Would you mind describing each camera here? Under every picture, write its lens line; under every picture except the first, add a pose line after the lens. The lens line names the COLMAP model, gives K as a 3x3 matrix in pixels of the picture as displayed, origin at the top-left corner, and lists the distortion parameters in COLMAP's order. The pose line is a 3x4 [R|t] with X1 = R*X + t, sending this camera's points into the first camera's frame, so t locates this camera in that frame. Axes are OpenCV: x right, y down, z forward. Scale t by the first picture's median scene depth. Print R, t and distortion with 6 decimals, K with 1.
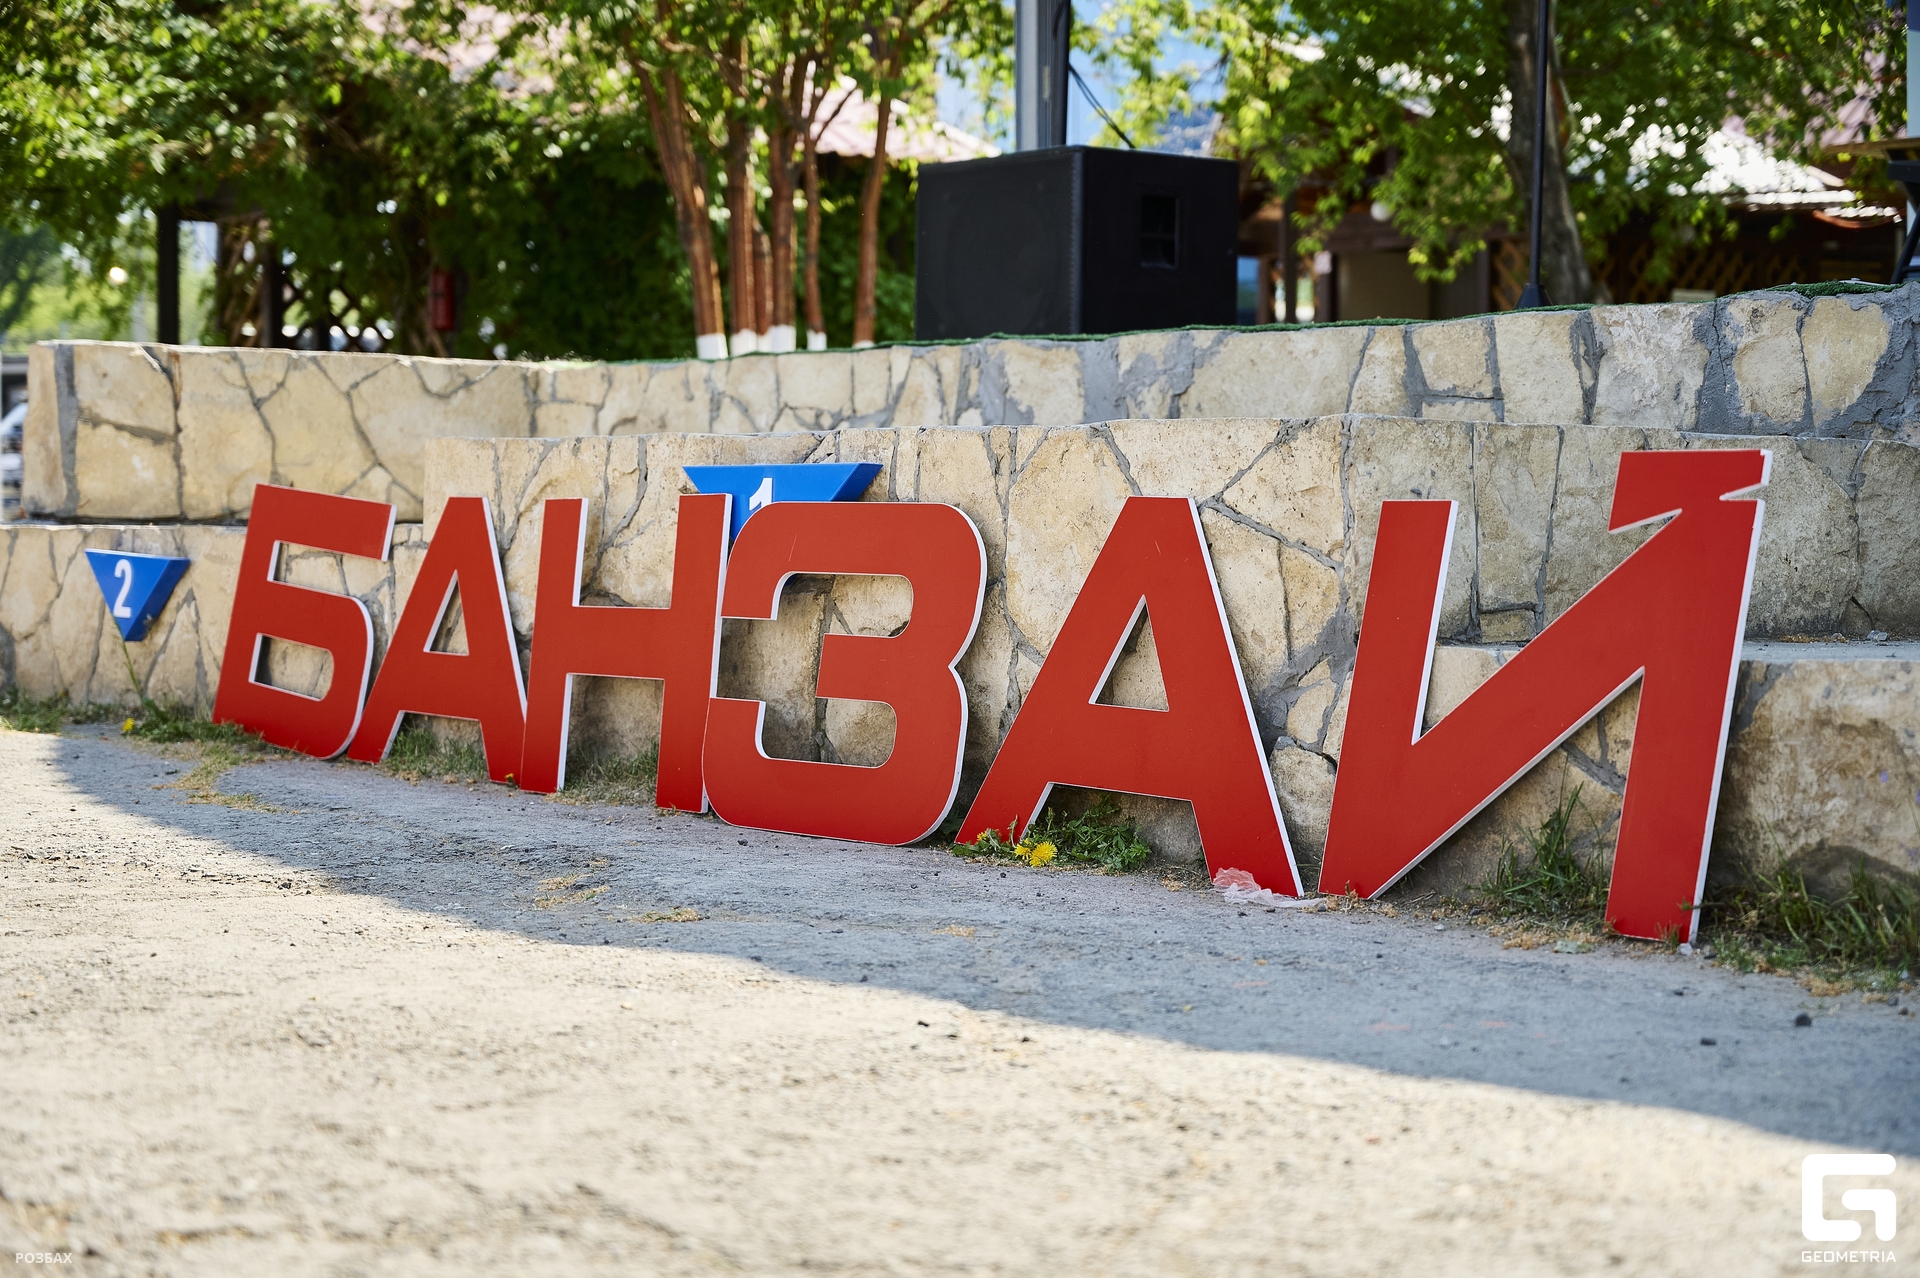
lens RADIAL K [[3263.3, 0, 960.0], [0, 3263.3, 639.0], [0, 0, 1]] dist [-0.023766, 0.092316]
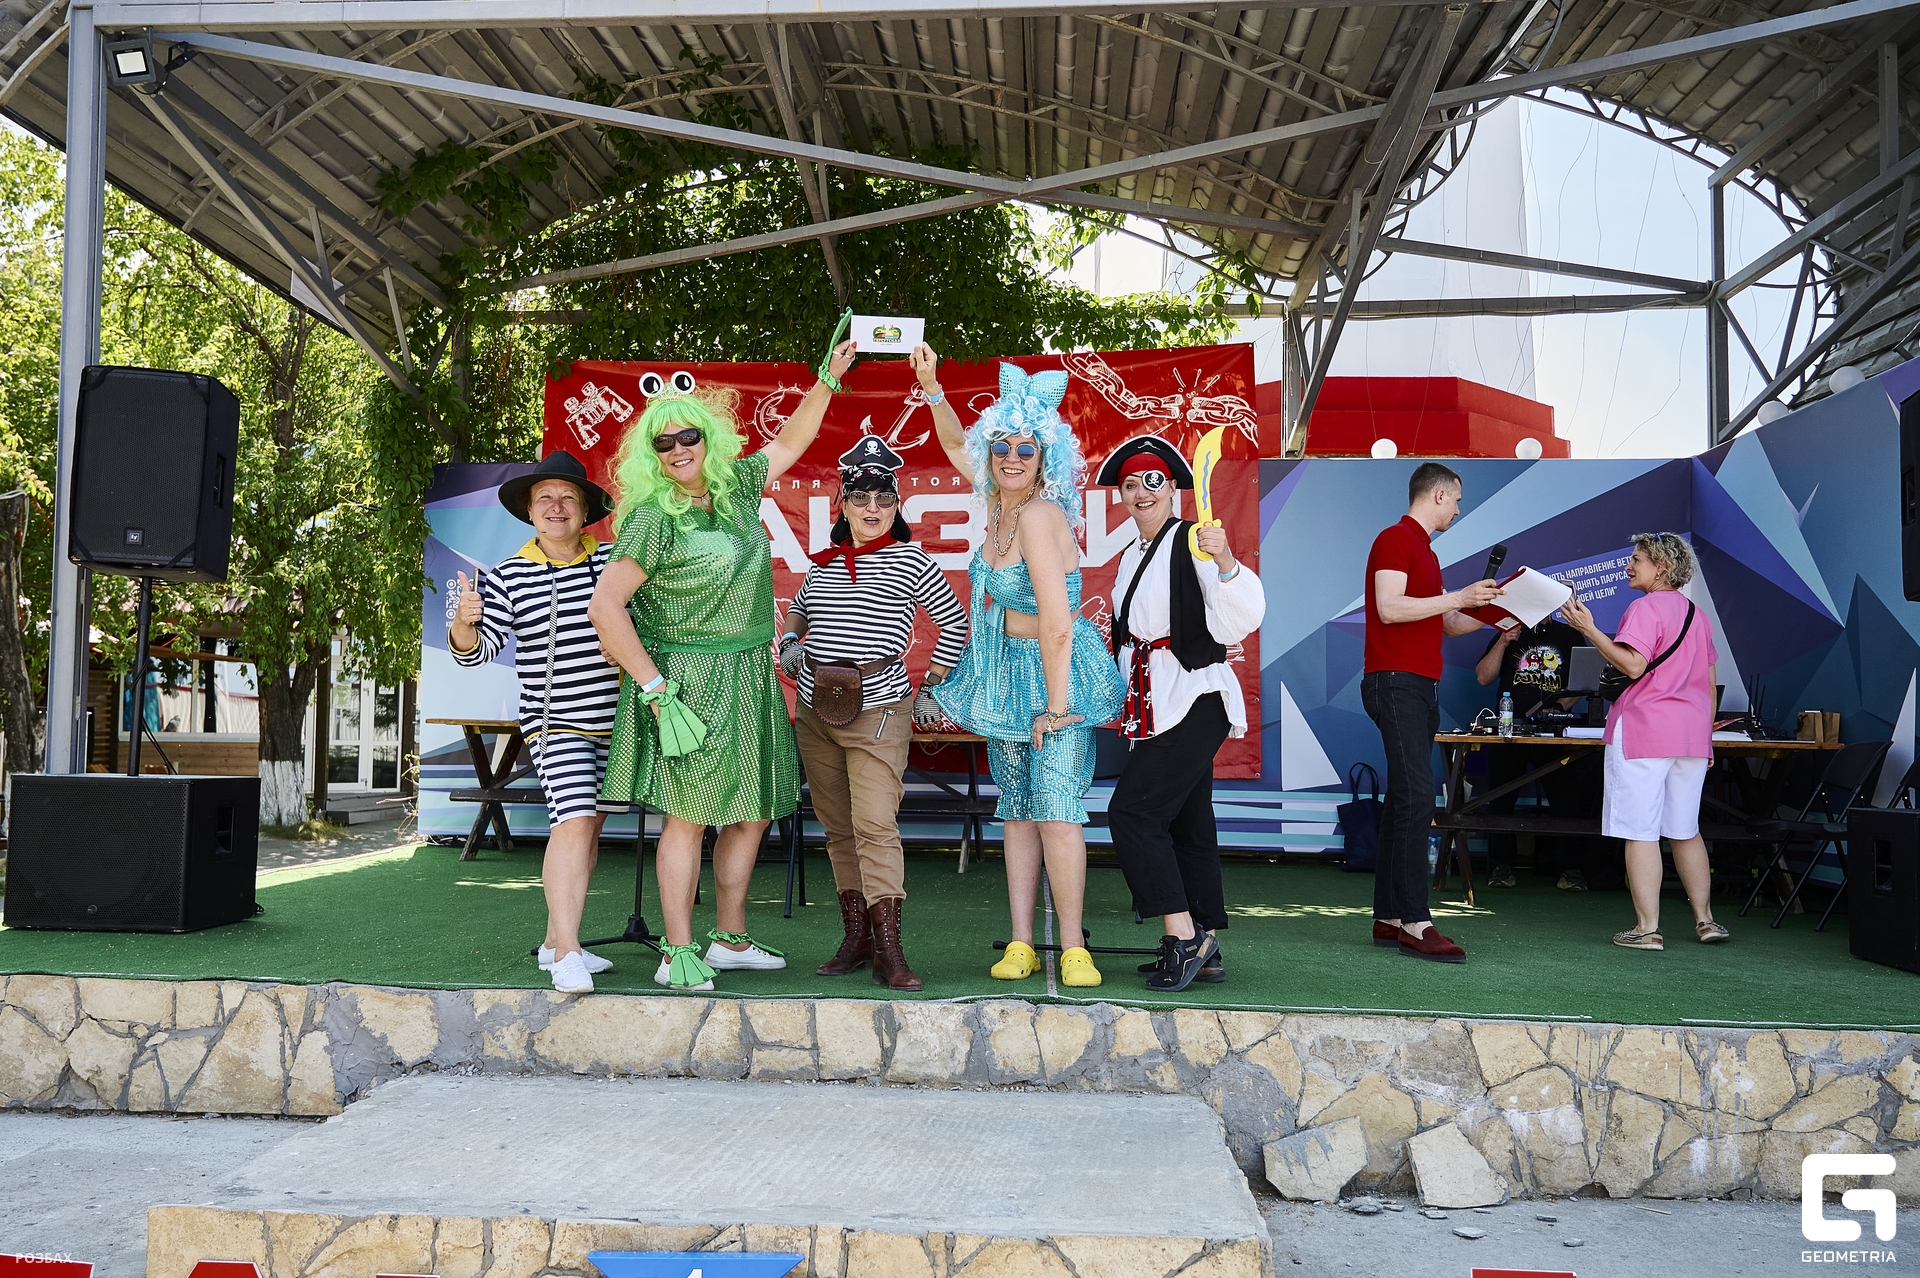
lens RADIAL K [[1536.3, 0, 934.5], [0, 1536.3, 665.2], [0, 0, 1]] dist [0.020066, -0.014576]
pose [[0.643781, 0.050584, 0.763536, -0.443797], [0.015964, 0.996708, -0.079491, -0.220684], [-0.765043, 0.063364, 0.640854, 0.444443]]
